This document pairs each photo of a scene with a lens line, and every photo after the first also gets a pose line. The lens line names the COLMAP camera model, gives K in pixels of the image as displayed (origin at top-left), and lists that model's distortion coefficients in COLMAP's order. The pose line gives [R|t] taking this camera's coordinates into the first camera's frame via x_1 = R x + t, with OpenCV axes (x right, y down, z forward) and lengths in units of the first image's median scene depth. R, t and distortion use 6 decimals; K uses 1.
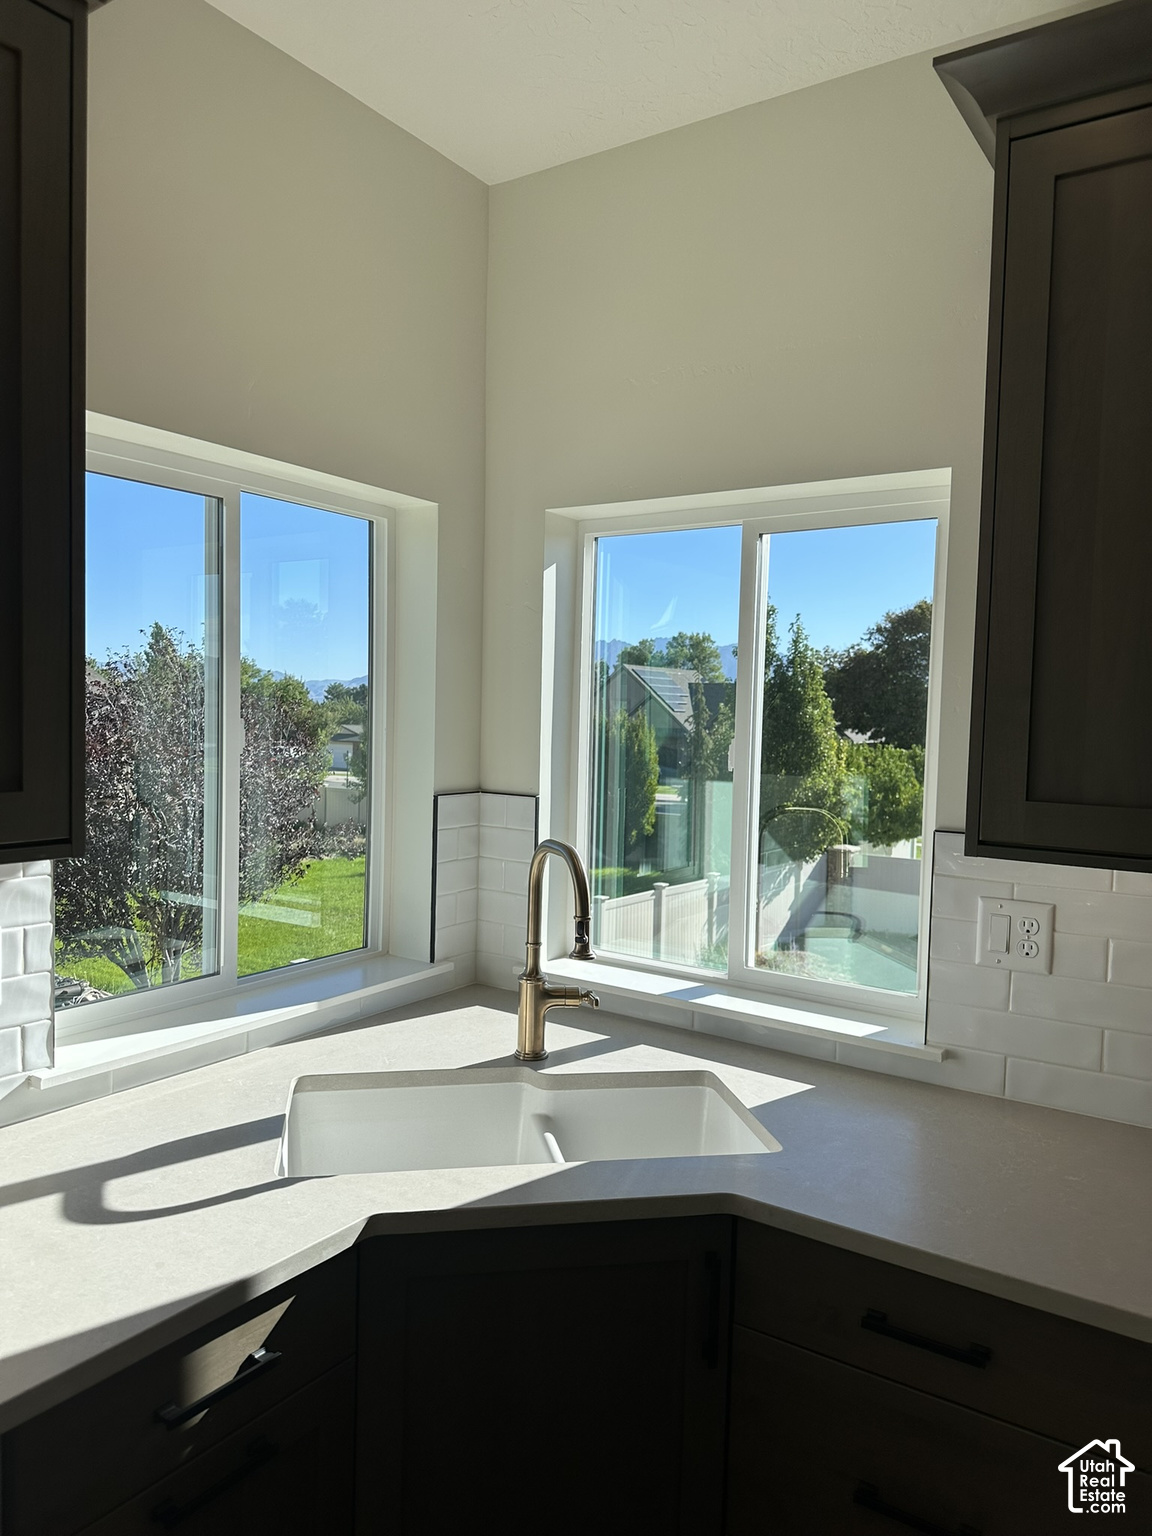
lens RADIAL K [[1069.2, 0, 576.0], [0, 1069.2, 768.0], [0, 0, 1]] dist [0.144100, -0.256556]
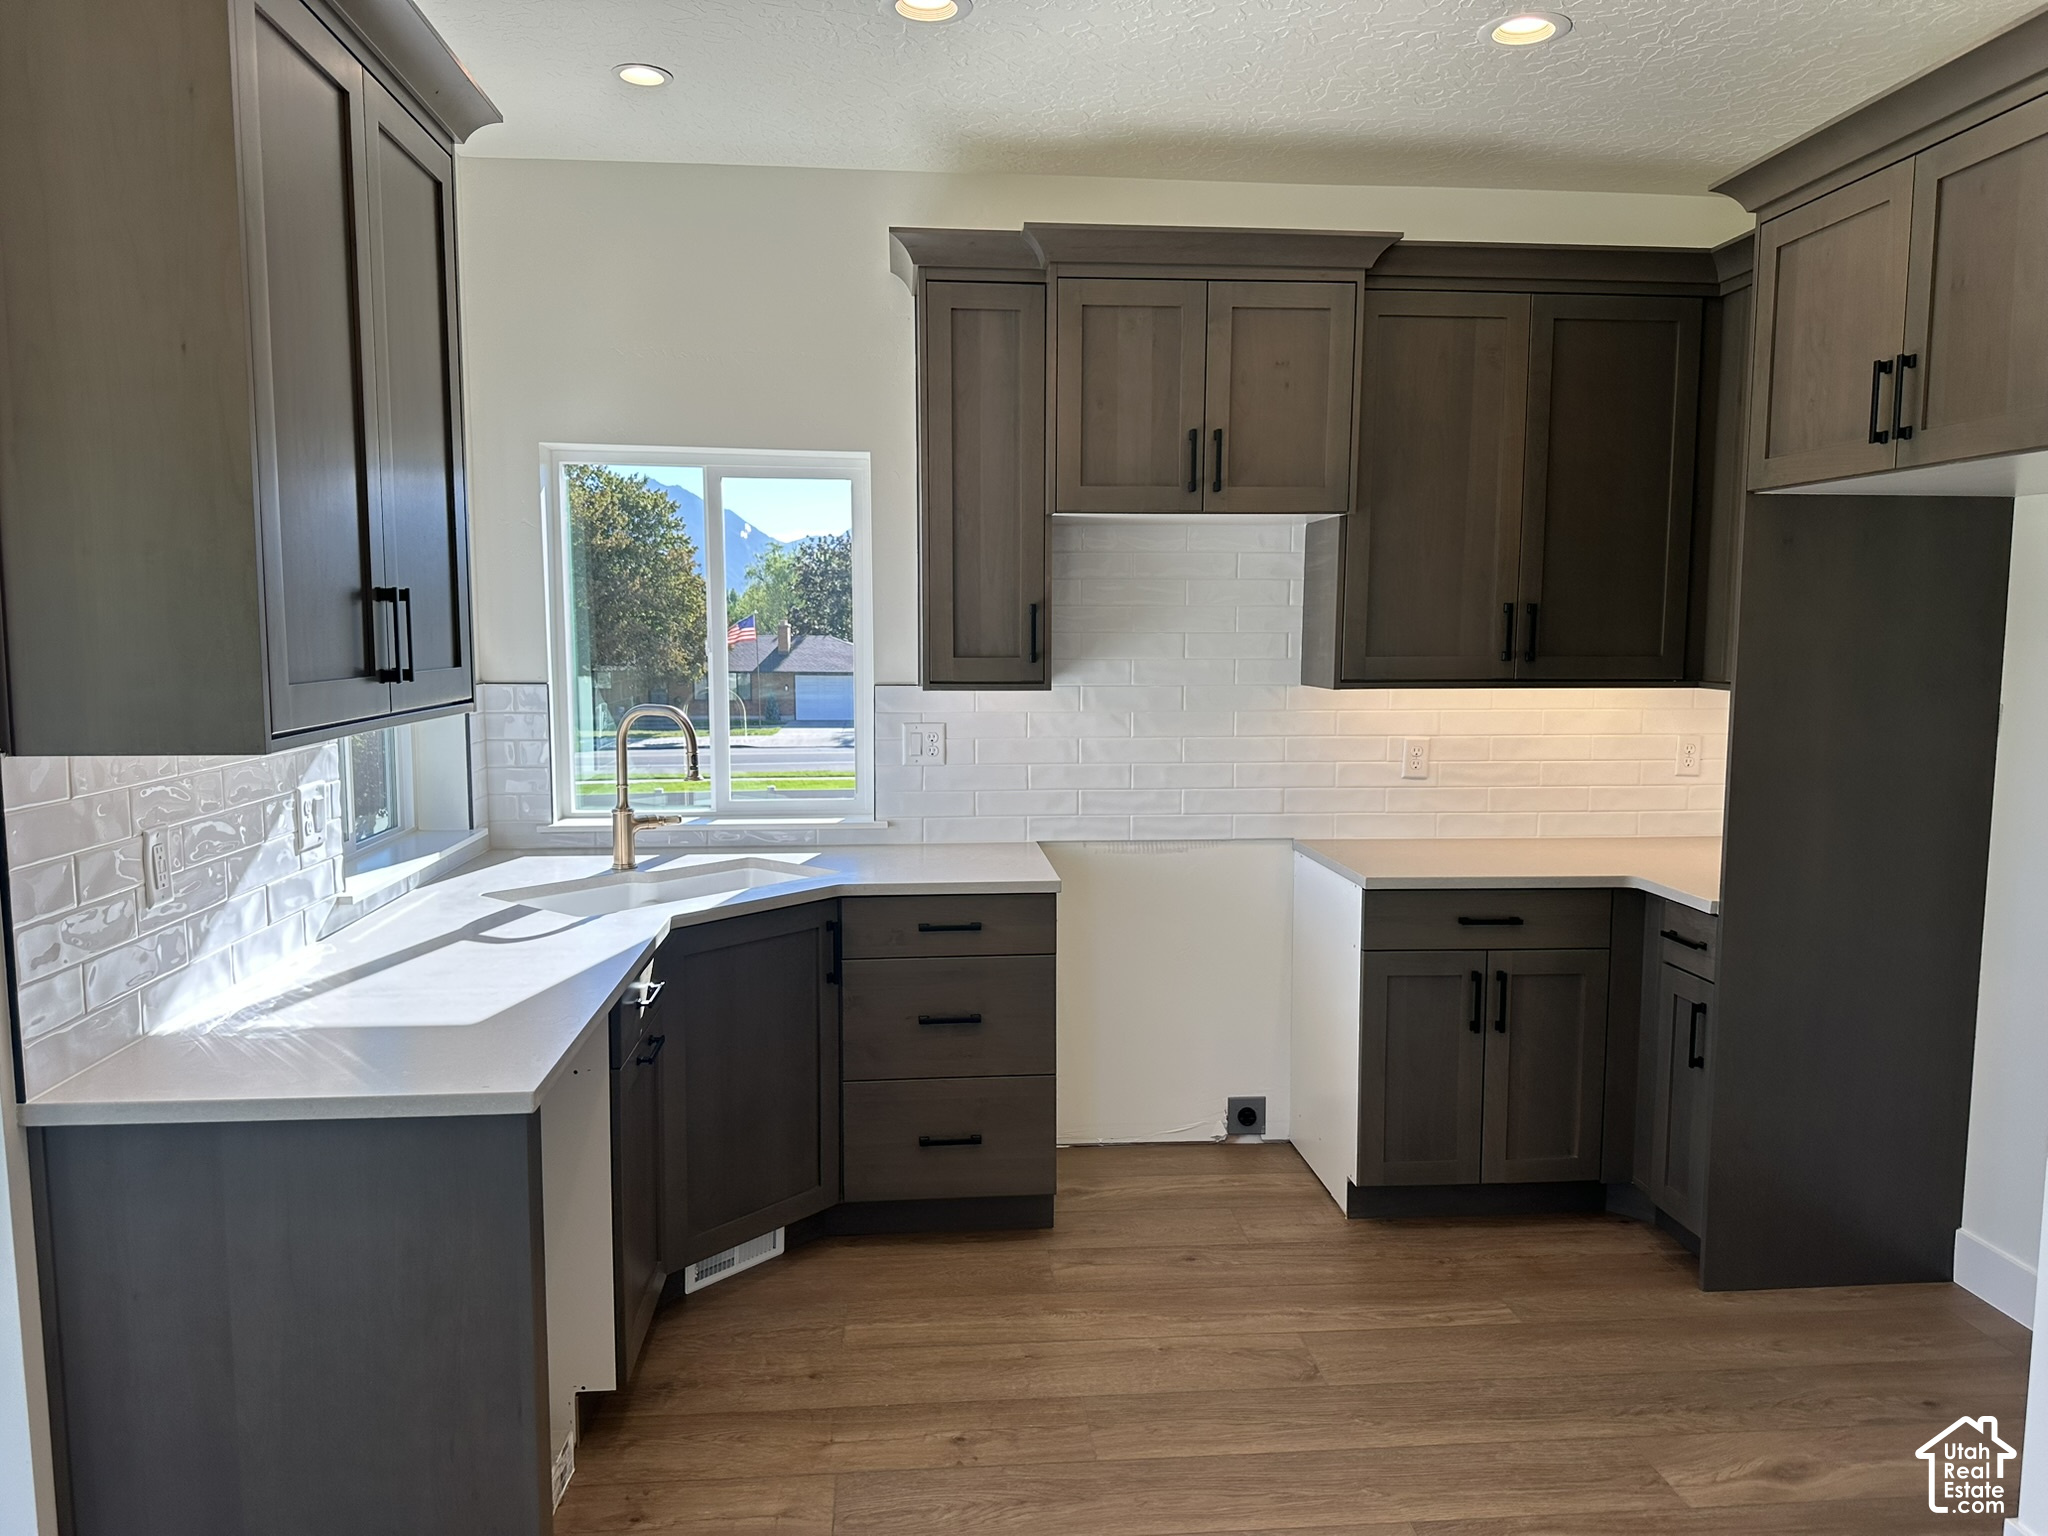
lens RADIAL K [[1446.0, 0, 1021.1], [0, 1446.0, 791.5], [0, 0, 1]] dist [0.099772, -0.120317]
pose [[0.774884, -0.094665, 0.624974, -0.809535], [0.050465, 0.994831, 0.088117, 0.036327], [-0.630085, -0.036742, 0.775656, -0.749679]]
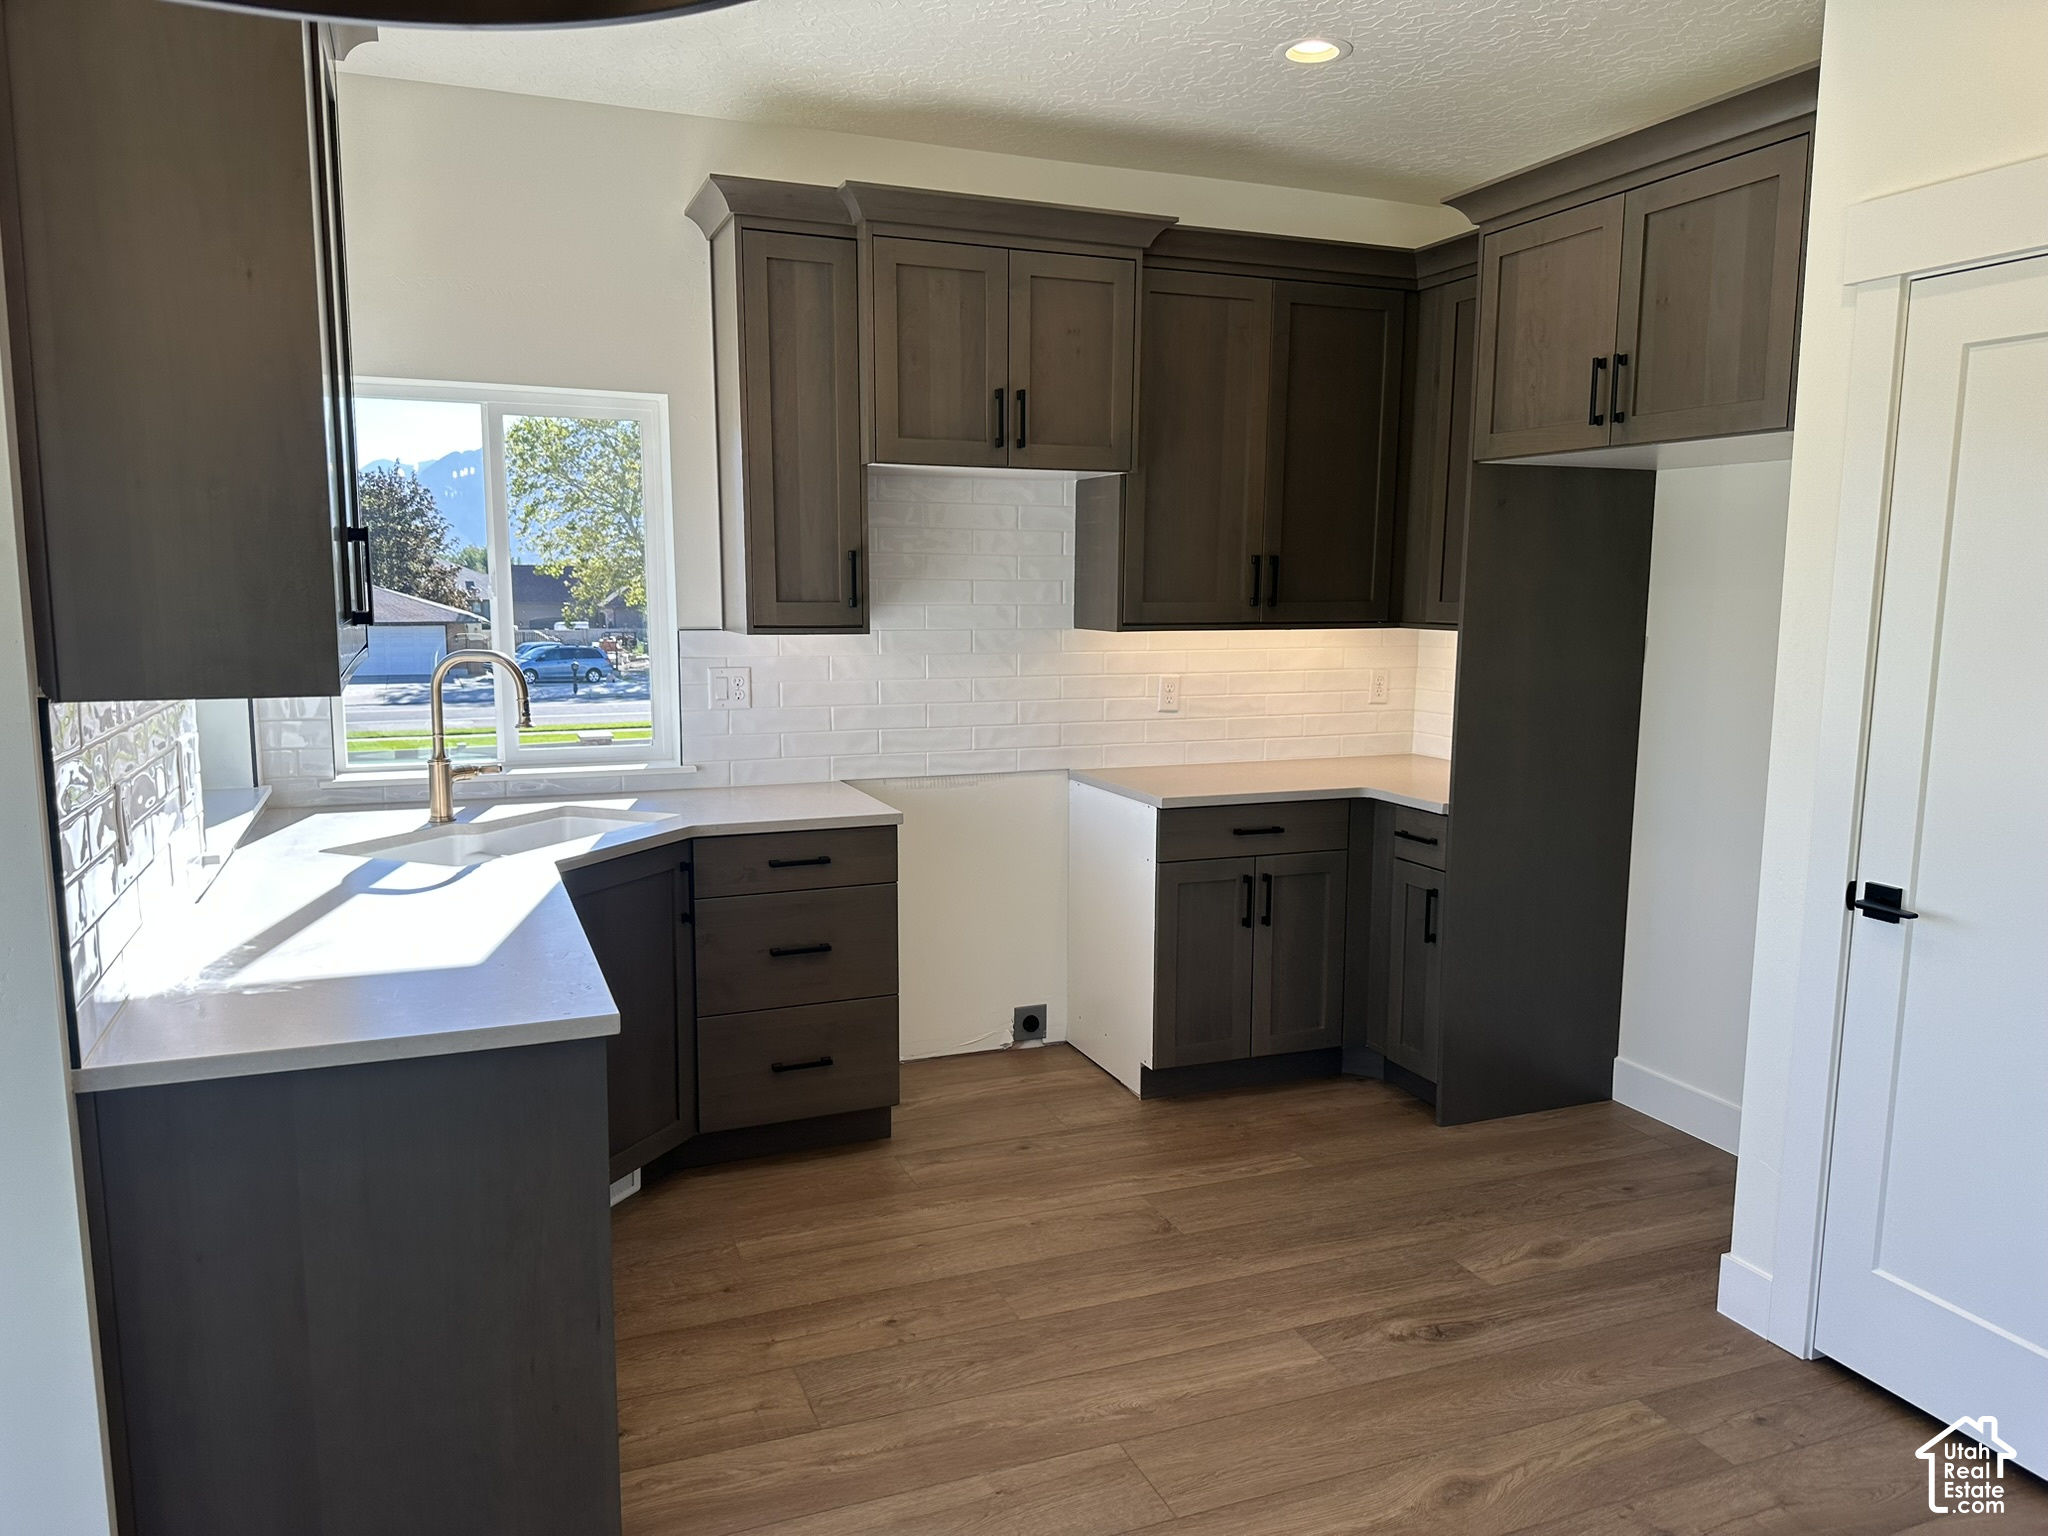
lens RADIAL K [[1425.6, 0, 1015.0], [0, 1425.6, 796.6], [0, 0, 1]] dist [0.144100, -0.256556]
pose [[0.563568, -0.146257, 0.813019, -1.105517], [0.052950, 0.988573, 0.141134, 0.027087], [-0.824371, -0.036489, 0.564872, -0.585868]]
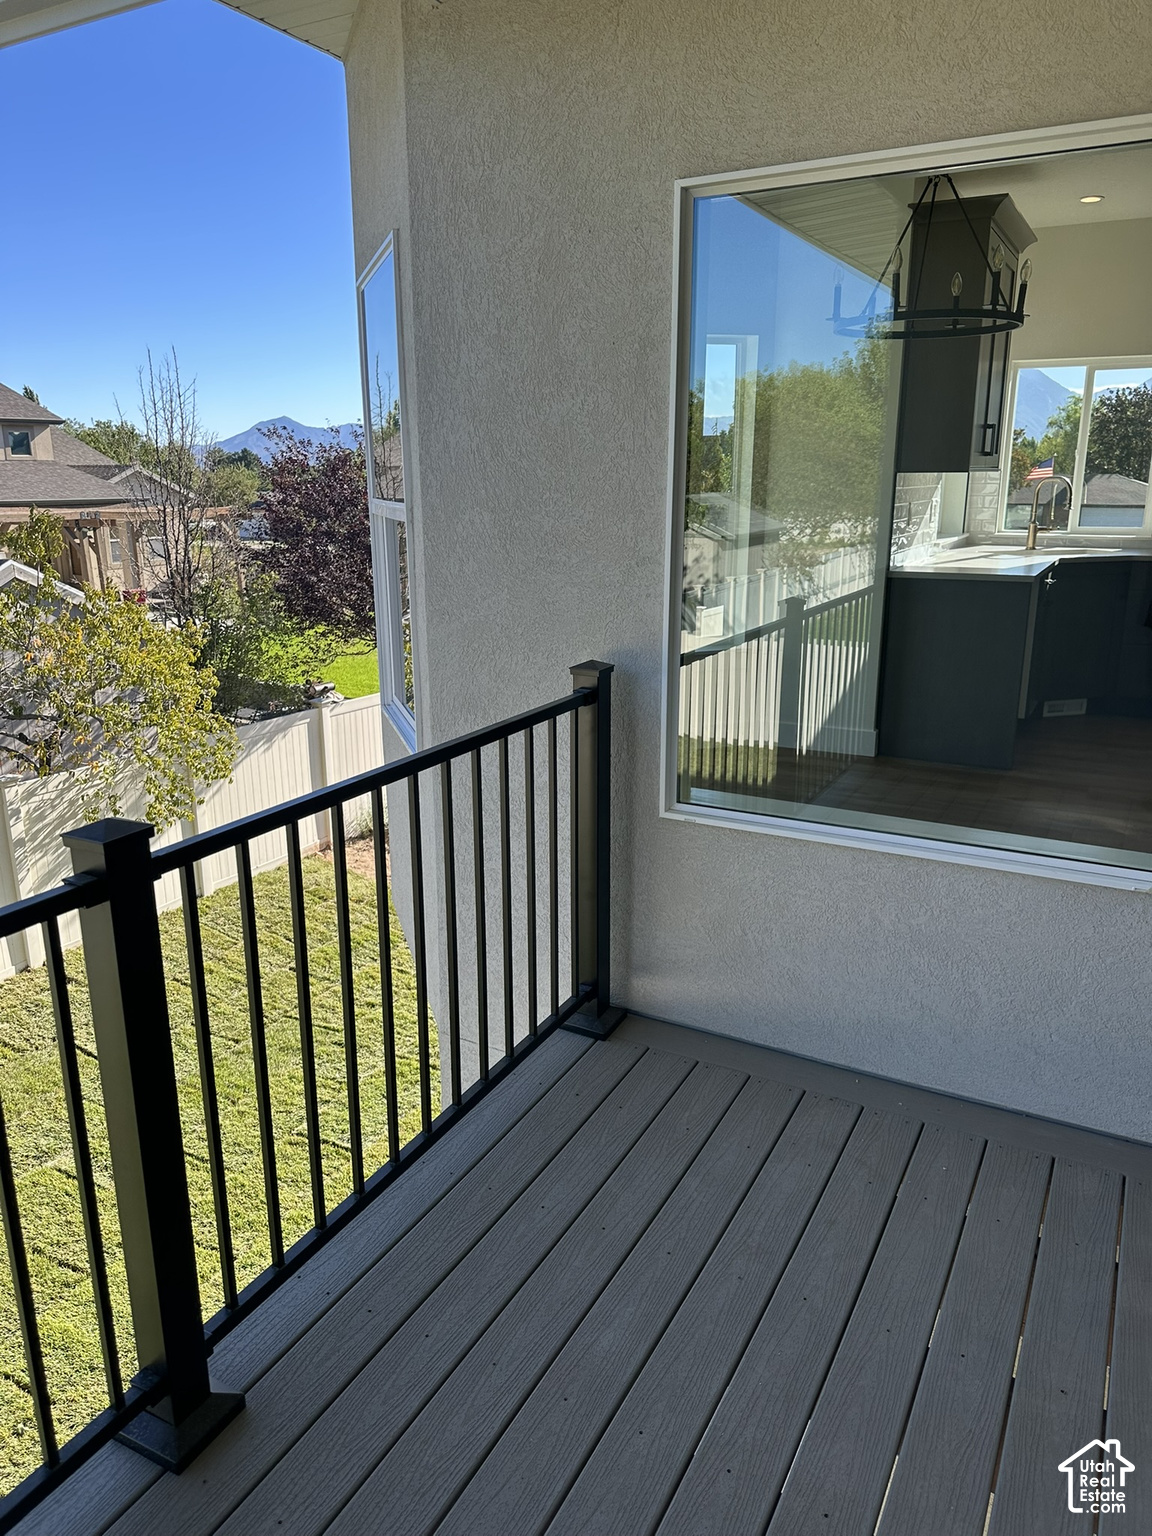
lens RADIAL K [[1084.5, 0, 576.0], [0, 1084.5, 768.0], [0, 0, 1]] dist [0.099772, -0.120317]
pose [[0.993000, -0.062150, 0.100438, -1.772467], [0.039969, 0.977013, 0.209401, 0.166715], [-0.111144, -0.203920, 0.972658, -2.183218]]
